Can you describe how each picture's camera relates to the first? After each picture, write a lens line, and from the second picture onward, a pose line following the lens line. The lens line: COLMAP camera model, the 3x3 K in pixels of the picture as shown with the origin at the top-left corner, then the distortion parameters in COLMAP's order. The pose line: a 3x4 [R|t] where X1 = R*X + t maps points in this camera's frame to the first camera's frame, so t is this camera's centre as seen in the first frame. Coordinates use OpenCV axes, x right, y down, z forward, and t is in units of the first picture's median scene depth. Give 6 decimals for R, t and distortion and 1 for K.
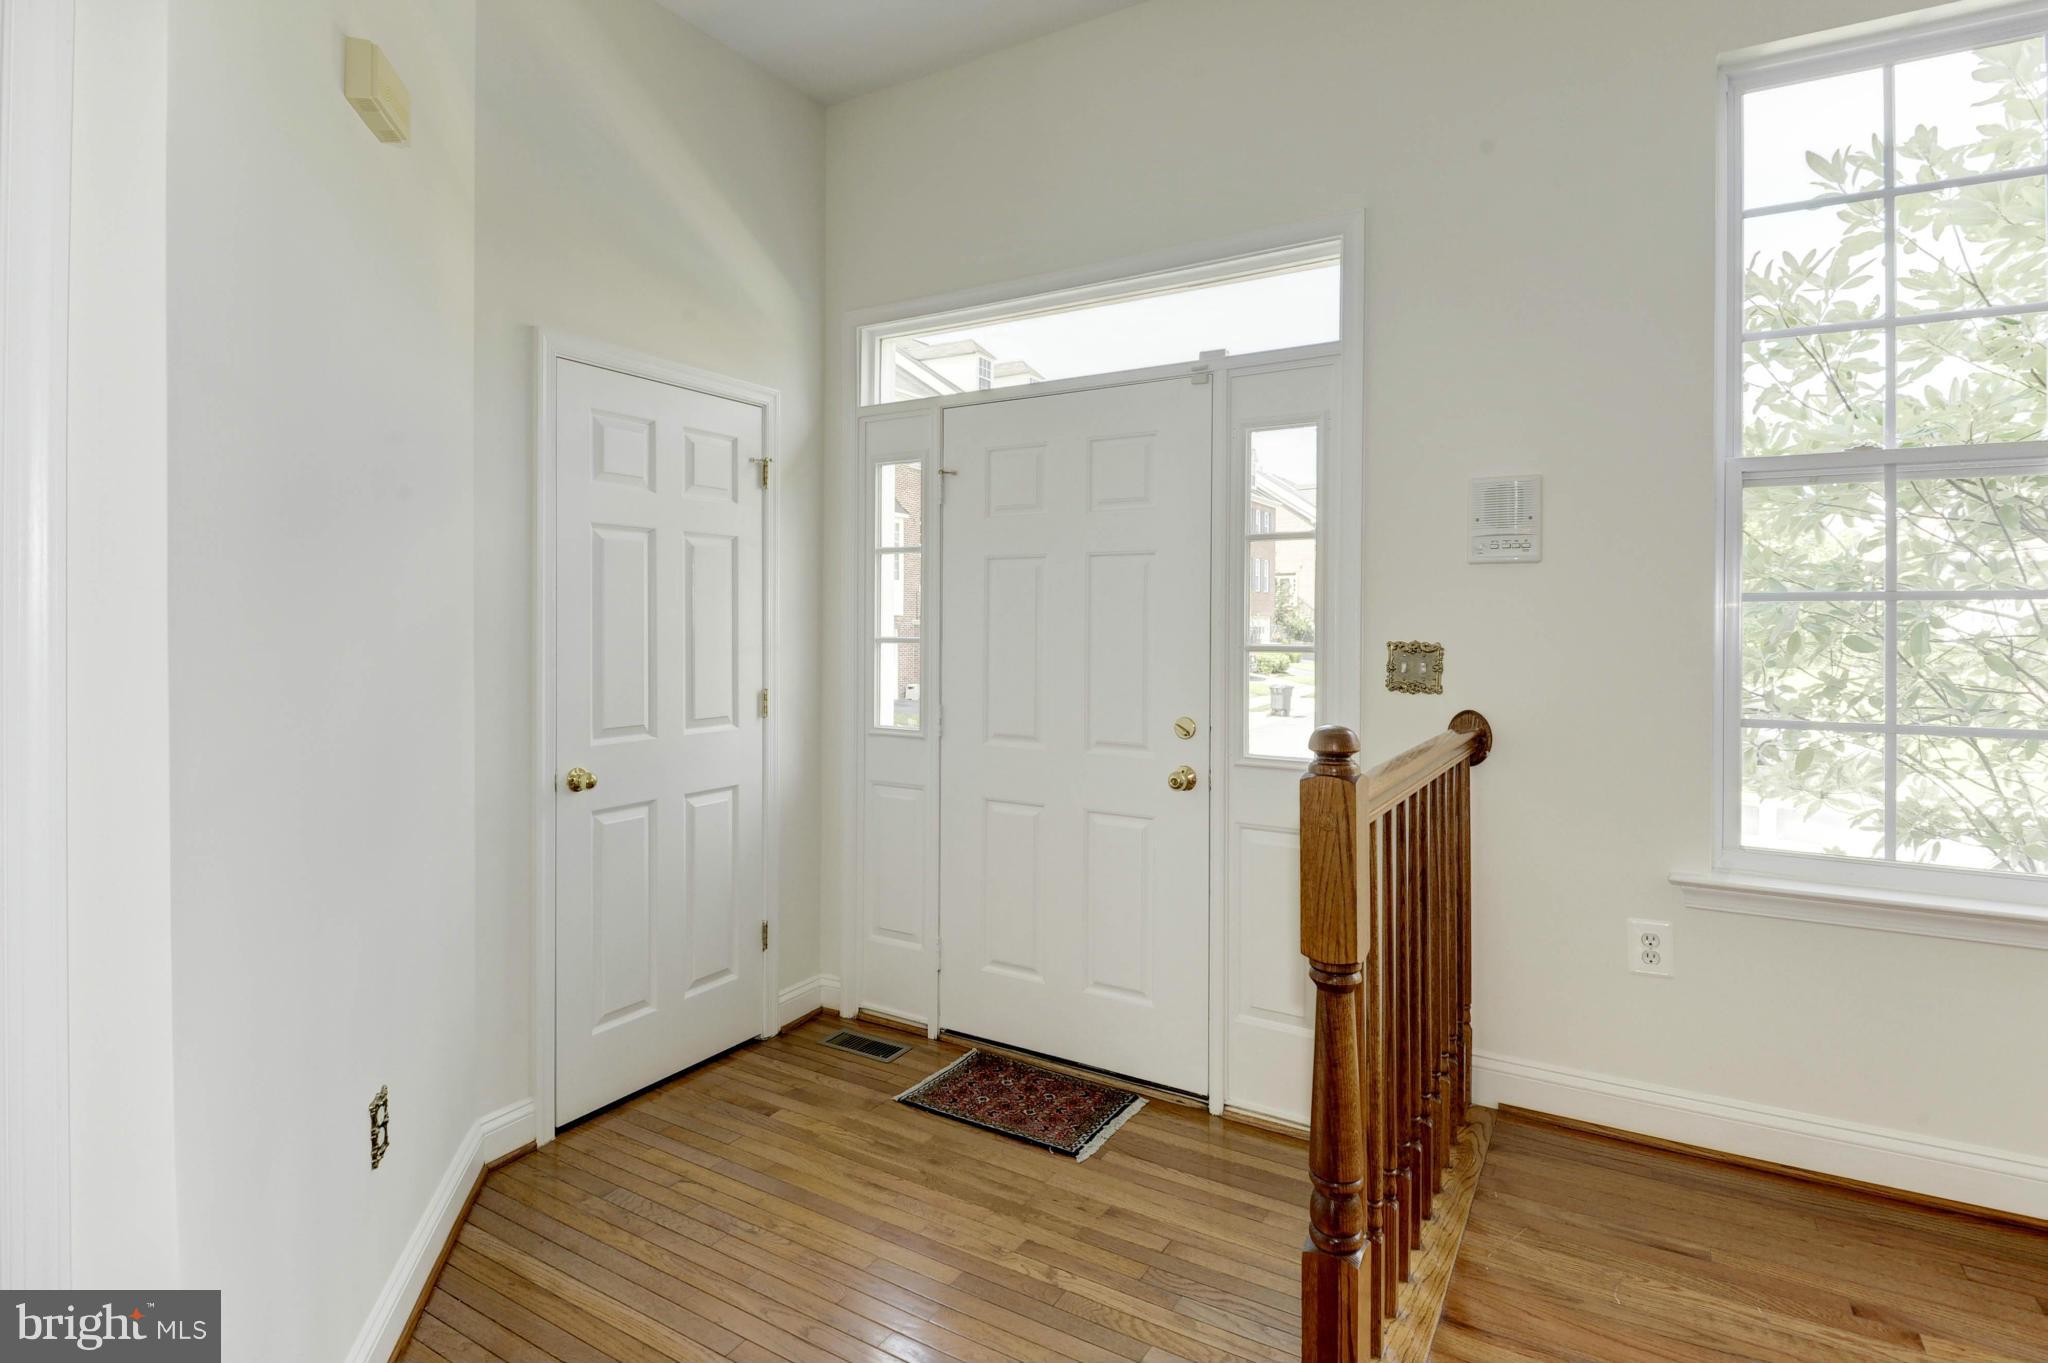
lens RADIAL K [[1063.2, 0, 999.1], [0, 1063.2, 626.1], [0, 0, 1]] dist [-0.004526, -0.001718]
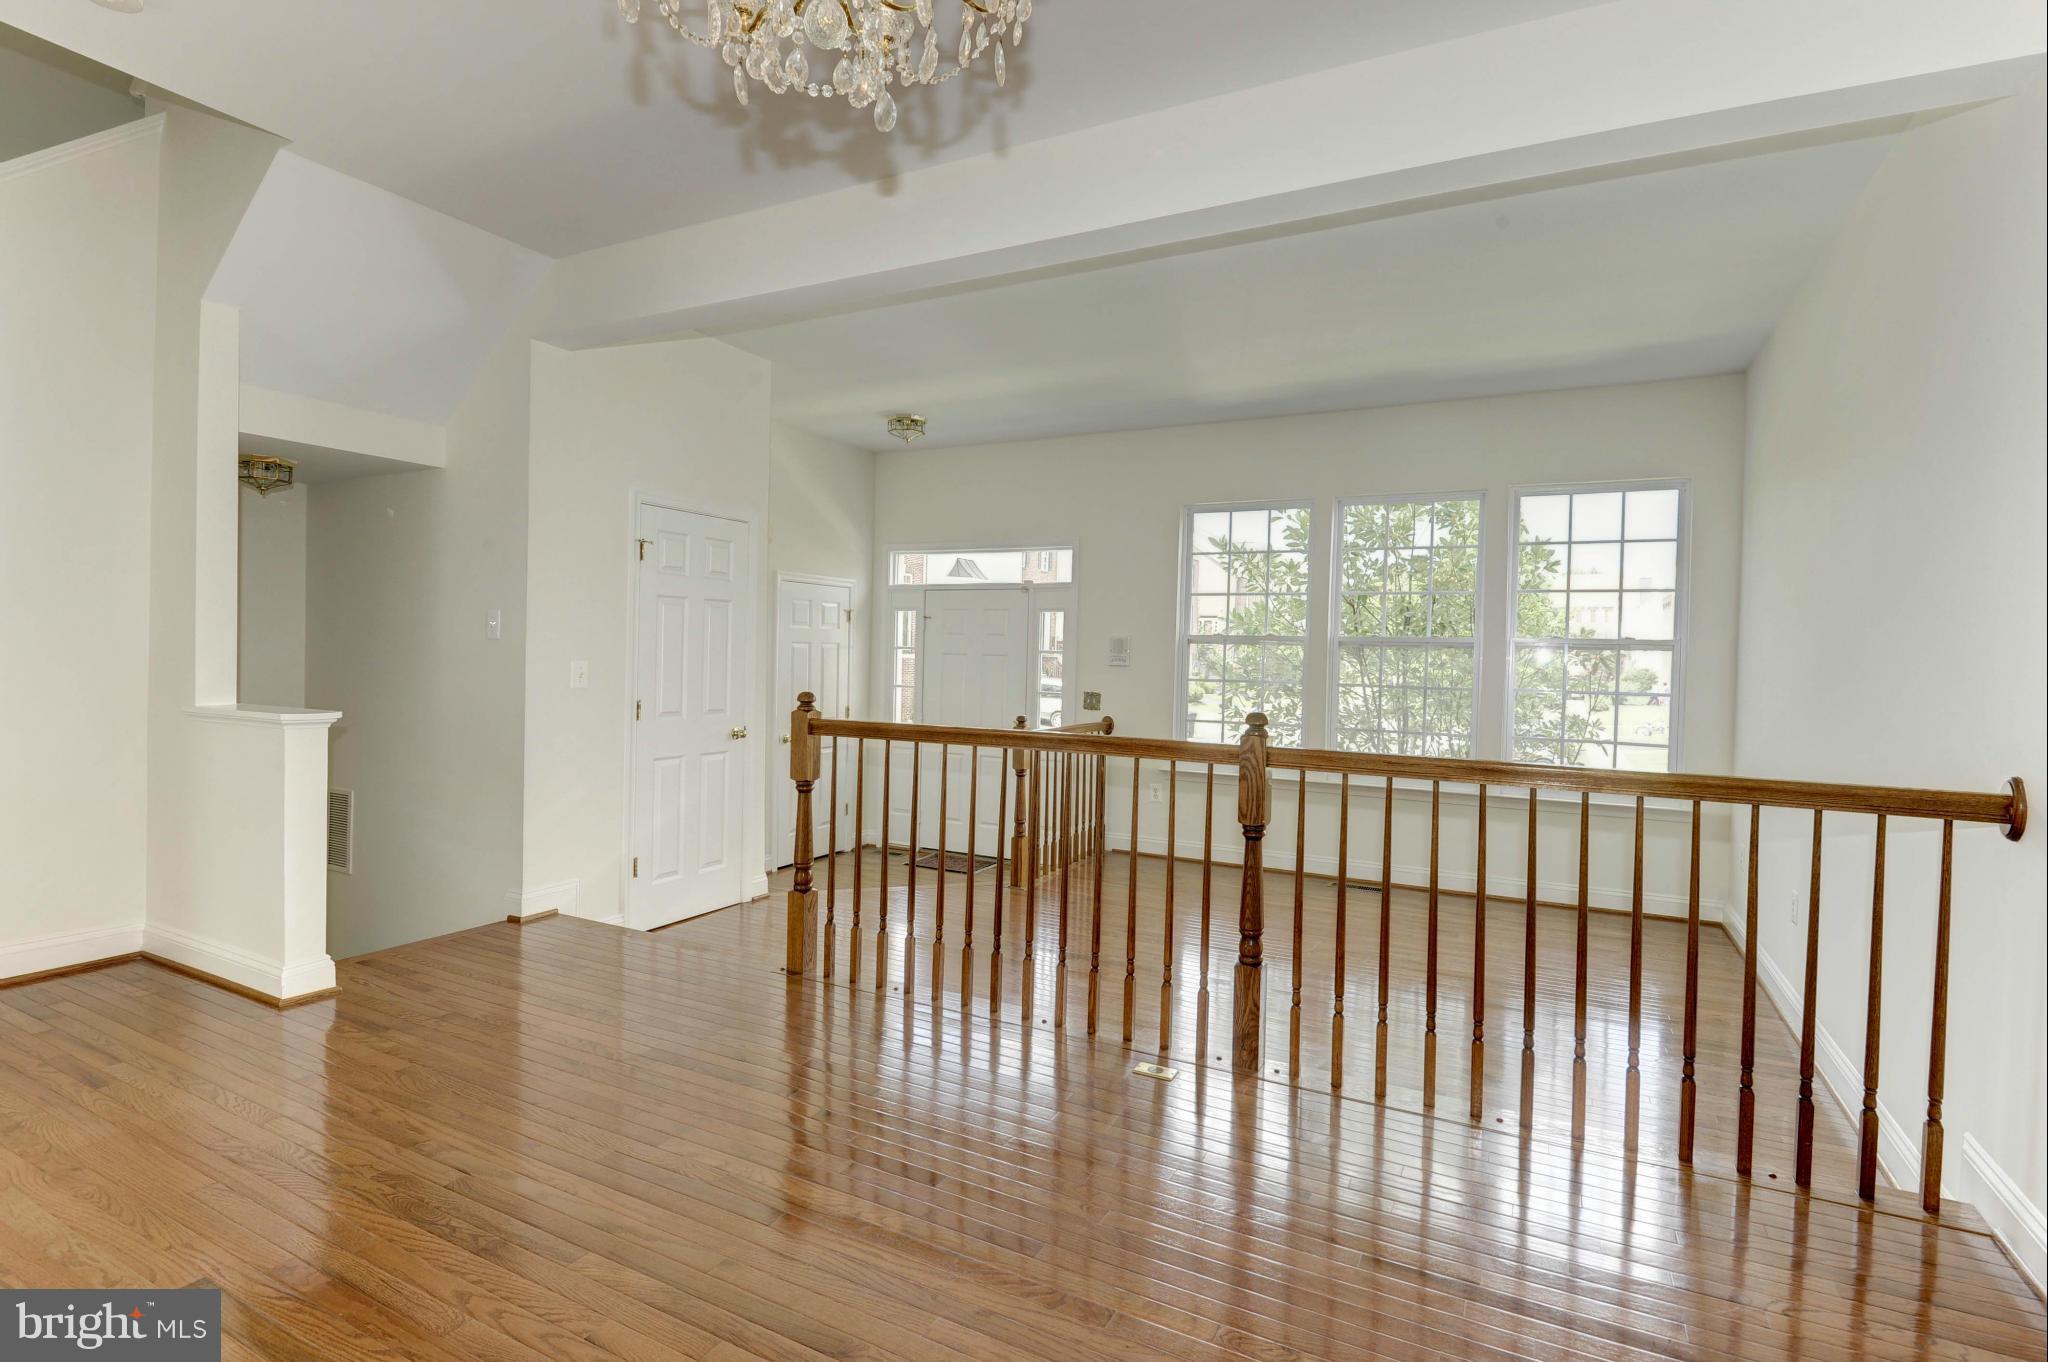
lens RADIAL K [[964.6, 0, 1033.7], [0, 964.6, 670.0], [0, 0, 1]] dist [-0.003503, -0.000870]
pose [[0.997157, 0.017057, 0.073392, 0.038339], [-0.018038, 0.999756, 0.012724, -0.063943], [-0.073158, -0.014012, 0.997222, -1.332207]]
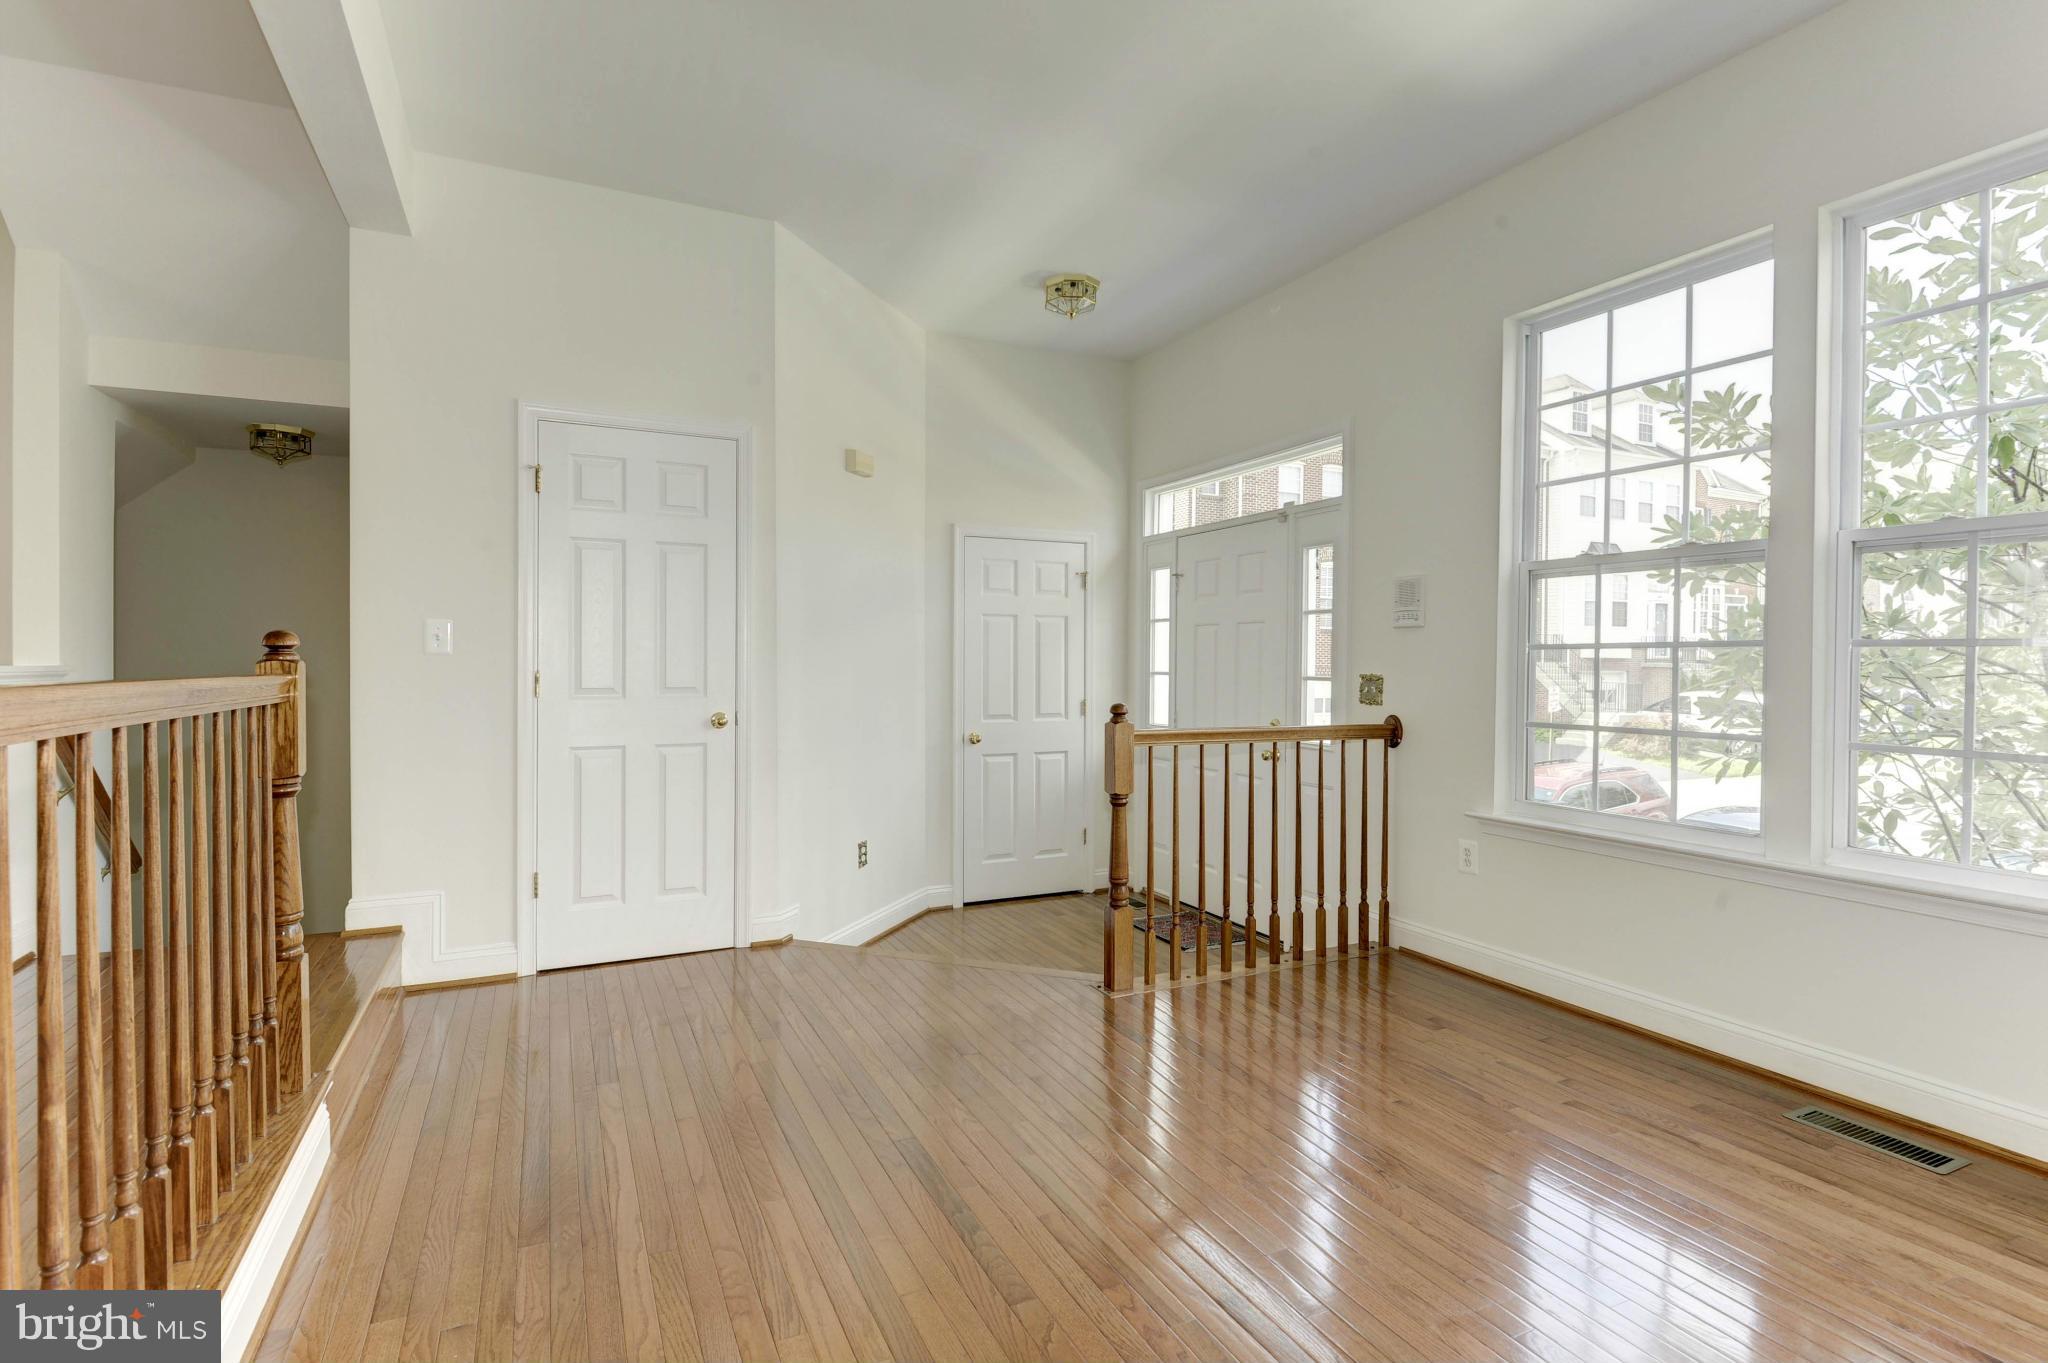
lens RADIAL K [[964.6, 0, 1016.4], [0, 964.6, 676.6], [0, 0, 1]] dist [-0.003503, -0.000870]
pose [[0.845959, 0.006915, -0.533203, 0.625458], [-0.000573, 0.999927, 0.012059, 0.000323], [0.533247, -0.009896, 0.845902, -0.508389]]
